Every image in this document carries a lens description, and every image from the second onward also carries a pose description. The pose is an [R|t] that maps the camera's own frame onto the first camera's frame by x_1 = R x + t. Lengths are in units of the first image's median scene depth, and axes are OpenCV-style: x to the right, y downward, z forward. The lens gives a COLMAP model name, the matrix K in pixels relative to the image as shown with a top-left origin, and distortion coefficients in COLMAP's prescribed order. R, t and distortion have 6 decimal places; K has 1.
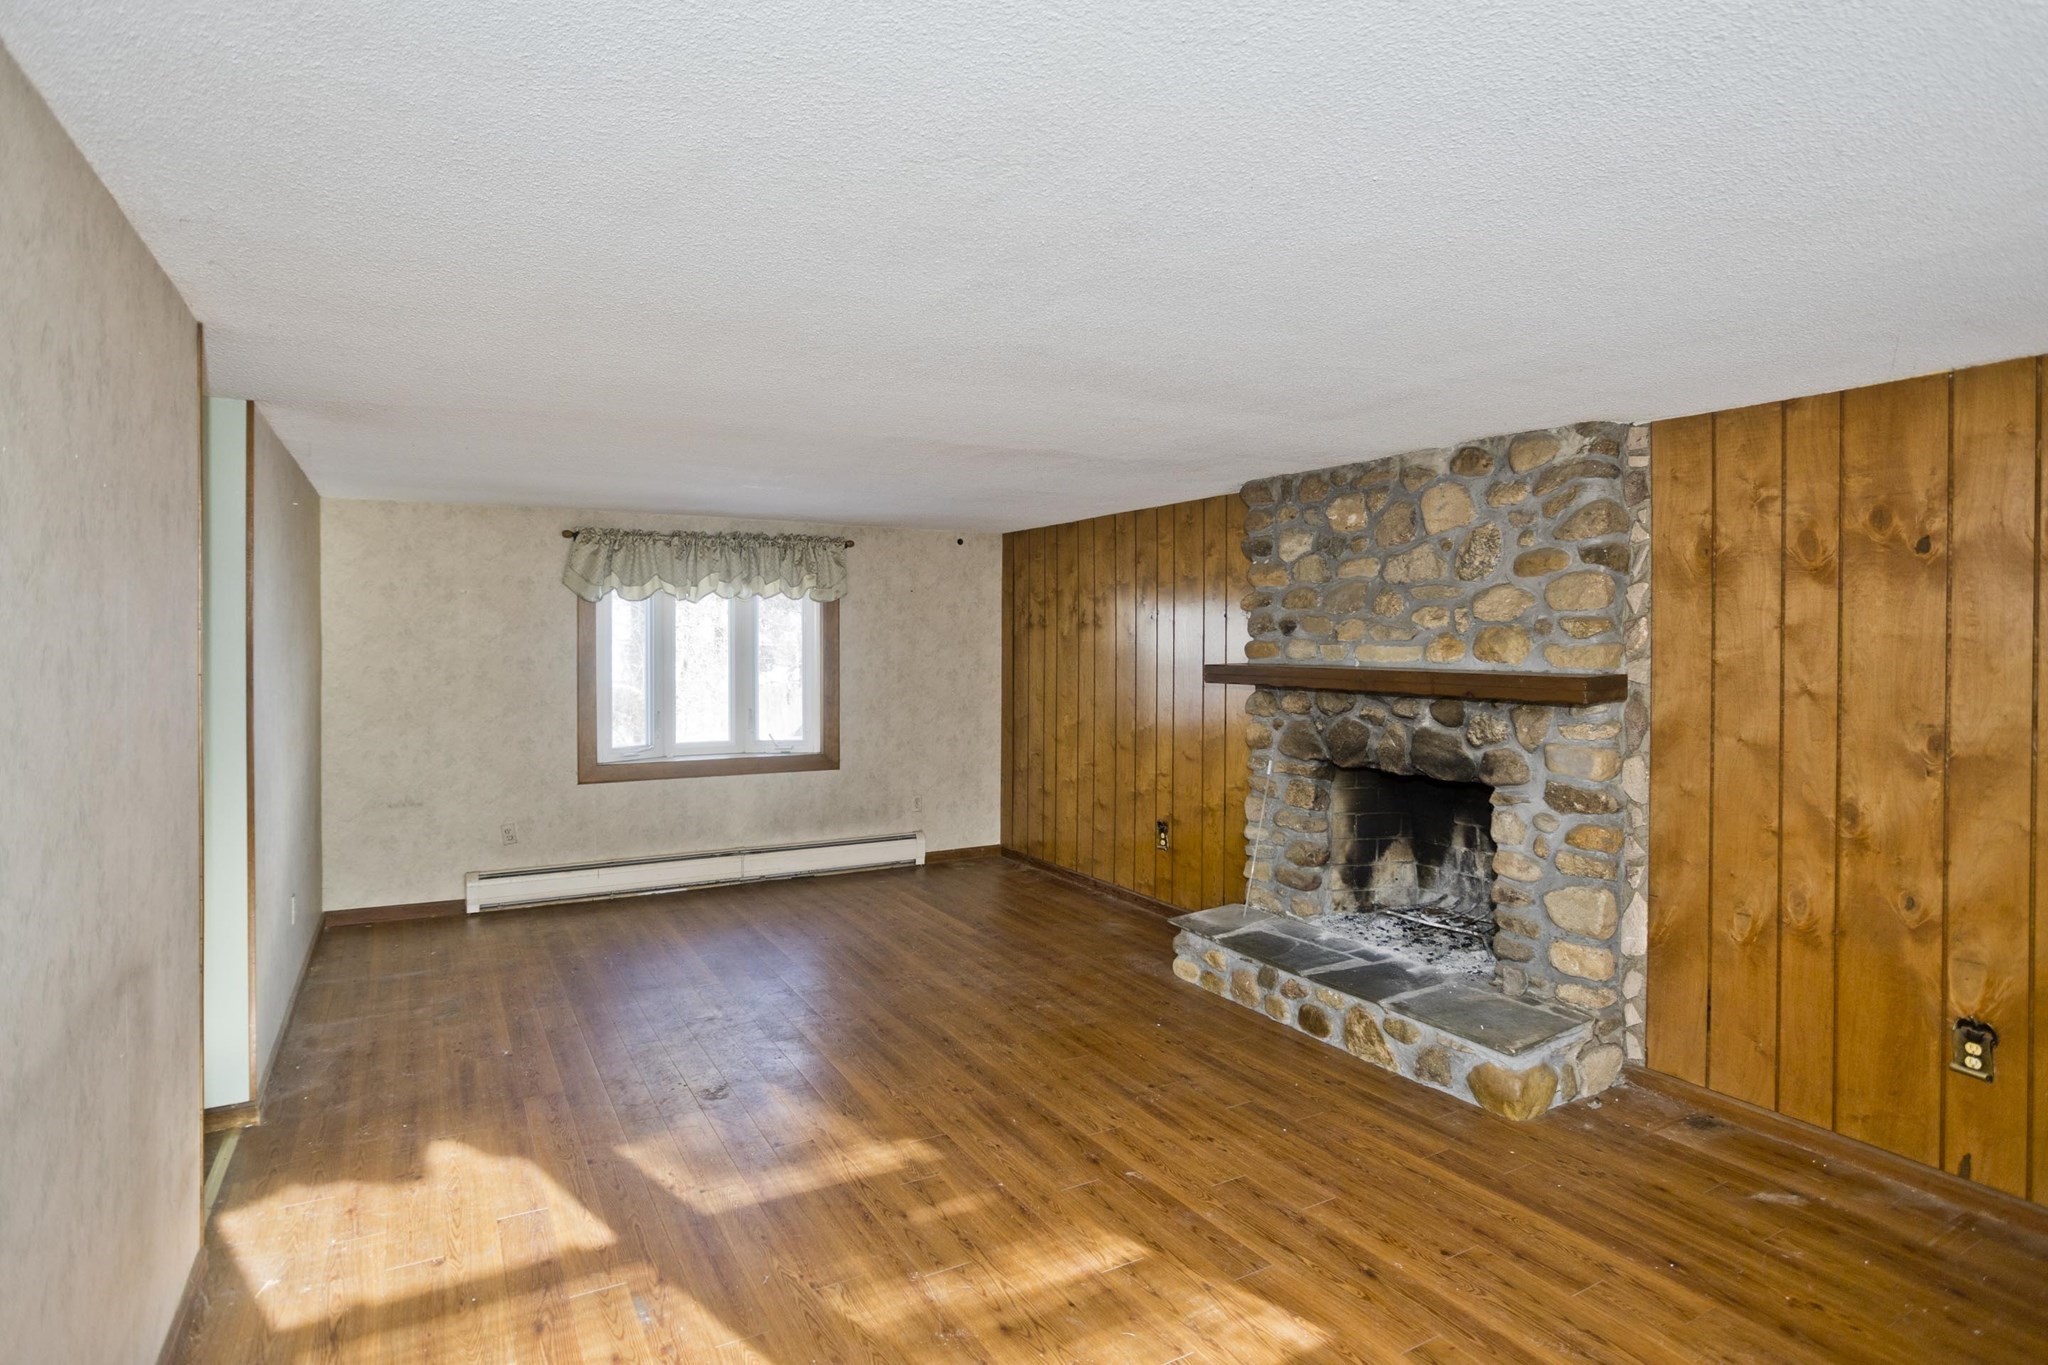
lens RADIAL K [[1087.1, 0, 1000.1], [0, 1087.1, 645.8], [0, 0, 1]] dist [-0.032204, 0.001976]
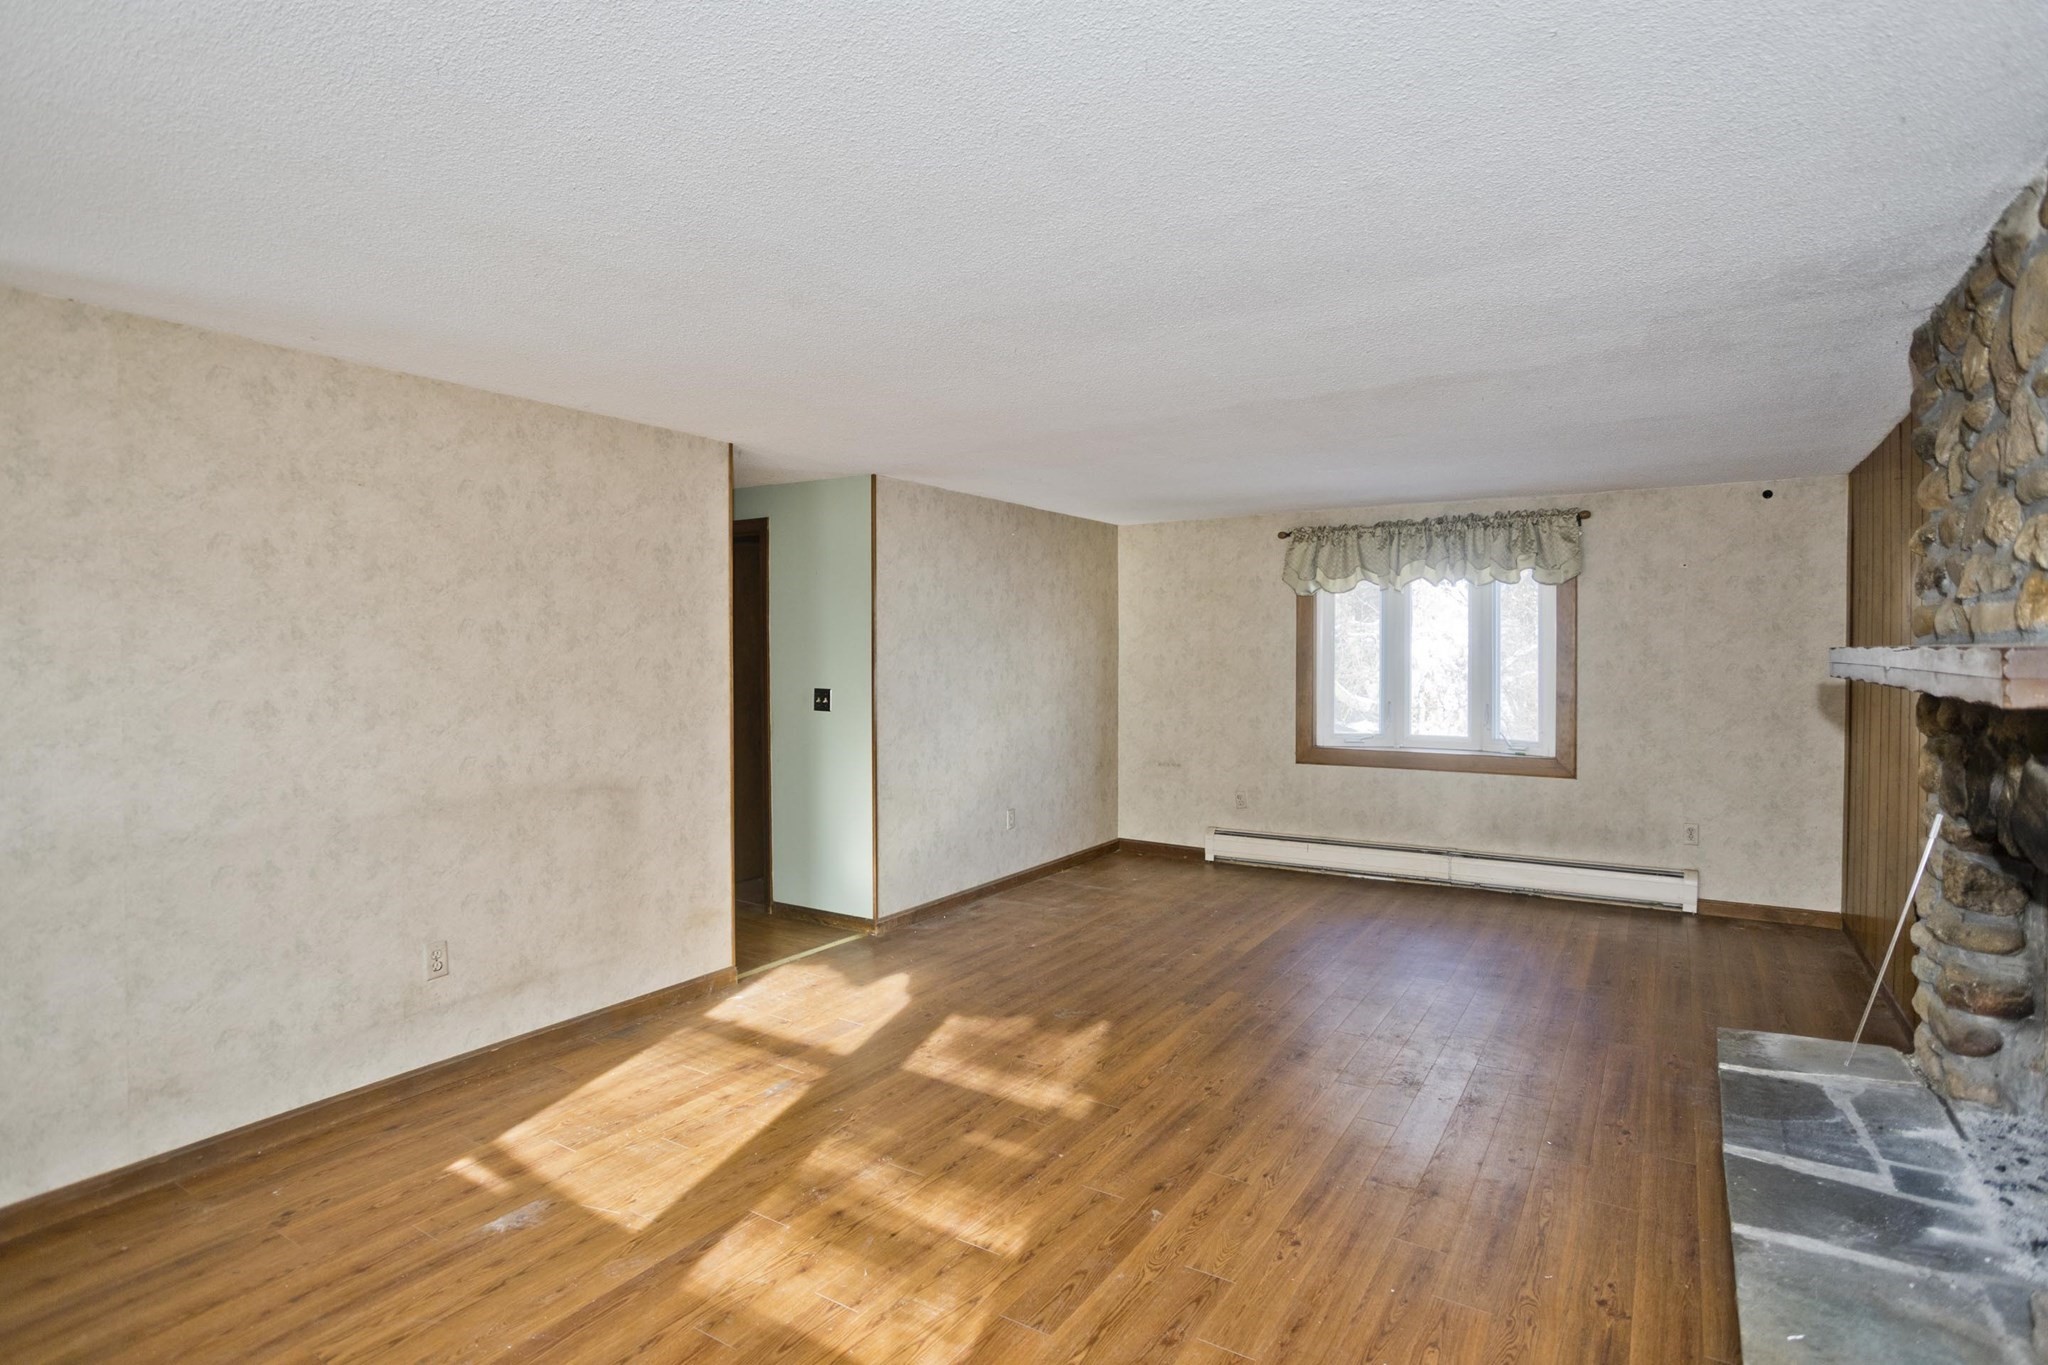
lens RADIAL K [[1020.4, 0, 972.4], [0, 1020.4, 651.4], [0, 0, 1]] dist [-0.080733, 0.042111]
pose [[0.454670, 0.000175, -0.890660, 0.572706], [-0.004541, 0.999987, -0.002122, 0.028904], [0.890648, 0.005009, 0.454666, 0.371790]]
